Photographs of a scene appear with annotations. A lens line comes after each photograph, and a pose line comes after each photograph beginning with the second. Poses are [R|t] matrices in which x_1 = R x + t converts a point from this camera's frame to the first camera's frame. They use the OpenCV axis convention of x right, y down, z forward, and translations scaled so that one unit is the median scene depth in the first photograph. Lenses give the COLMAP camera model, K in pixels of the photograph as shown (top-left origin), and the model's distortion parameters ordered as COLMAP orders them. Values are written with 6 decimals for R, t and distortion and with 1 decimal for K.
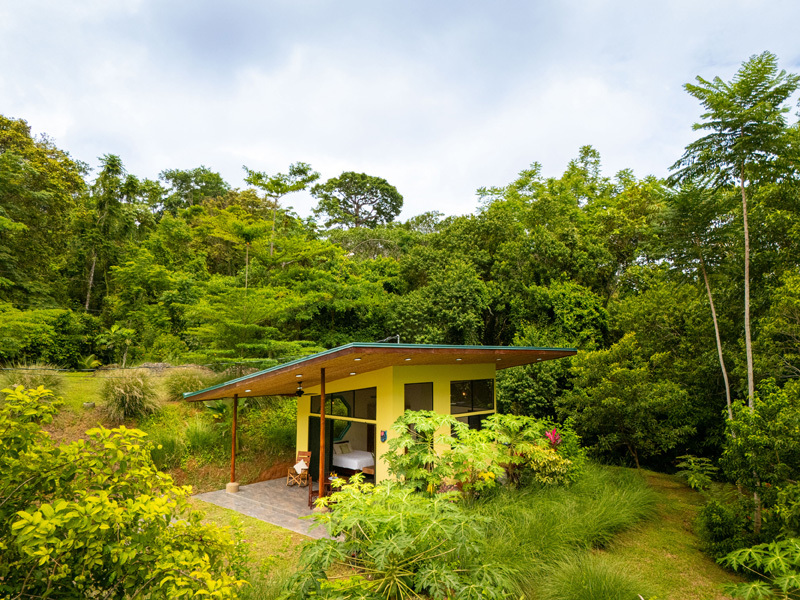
lens RADIAL K [[592.8, 0, 400.0], [0, 592.8, 300.0], [0, 0, 1]] dist [0.048505, -0.060584]
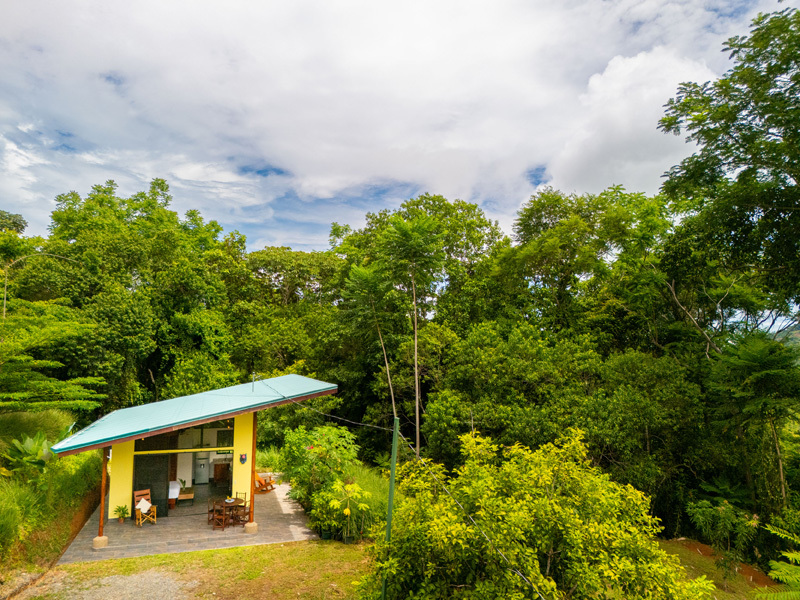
lens RADIAL K [[589.5, 0, 408.3], [0, 589.5, 292.0], [0, 0, 1]] dist [0.039381, -0.020642]
pose [[0.485368, 0.081218, 0.870529, -0.717548], [-0.072001, 0.996007, -0.052780, -0.048848], [-0.871340, -0.037062, 0.489278, 0.110726]]
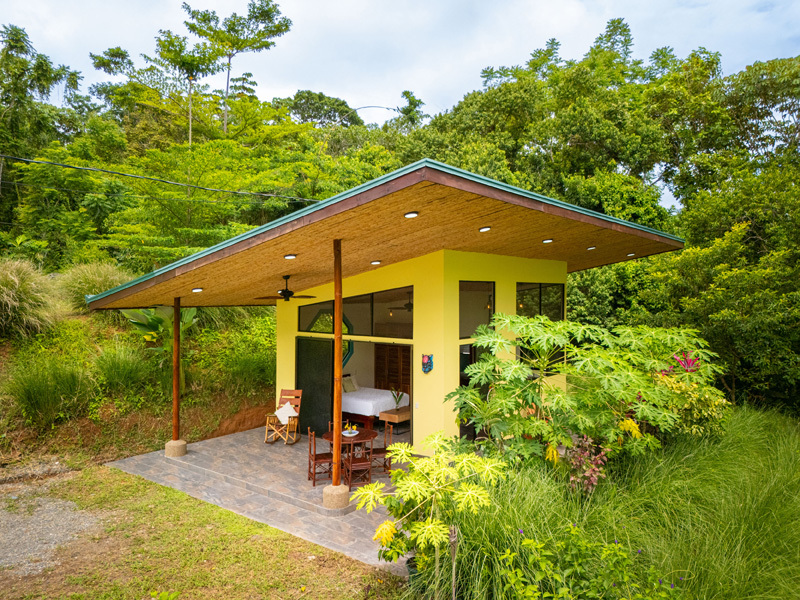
lens RADIAL K [[592.4, 0, 400.0], [0, 592.4, 300.0], [0, 0, 1]] dist [0.050247, -0.038722]
pose [[0.996890, 0.001643, 0.078788, -0.080015], [-0.009490, 0.995009, 0.099331, 0.079729], [-0.078232, -0.099770, 0.991930, 0.311518]]
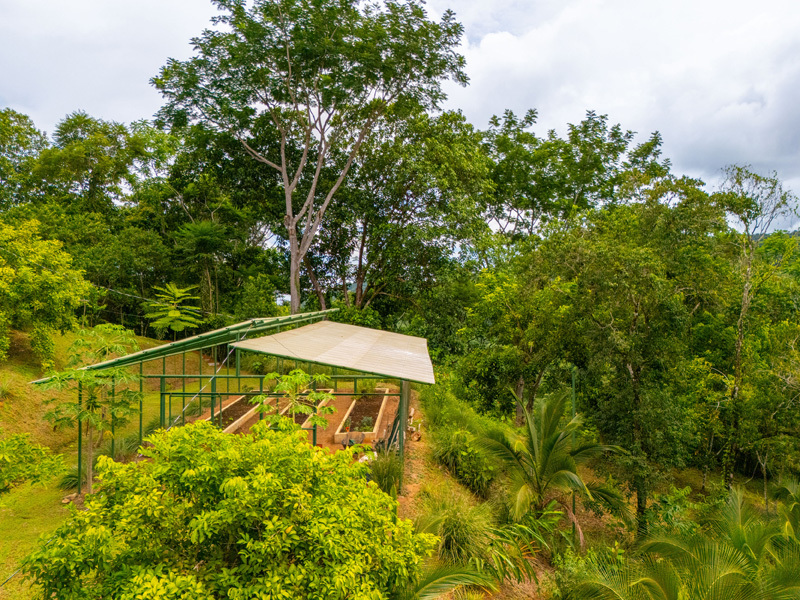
lens RADIAL K [[592.8, 0, 400.0], [0, 592.8, 300.0], [0, 0, 1]] dist [0.048505, -0.060584]
pose [[-0.103621, -0.004244, 0.994608, -1.396005], [-0.091035, 0.995834, -0.005235, 0.135080], [-0.990442, -0.091087, -0.103576, -0.361749]]
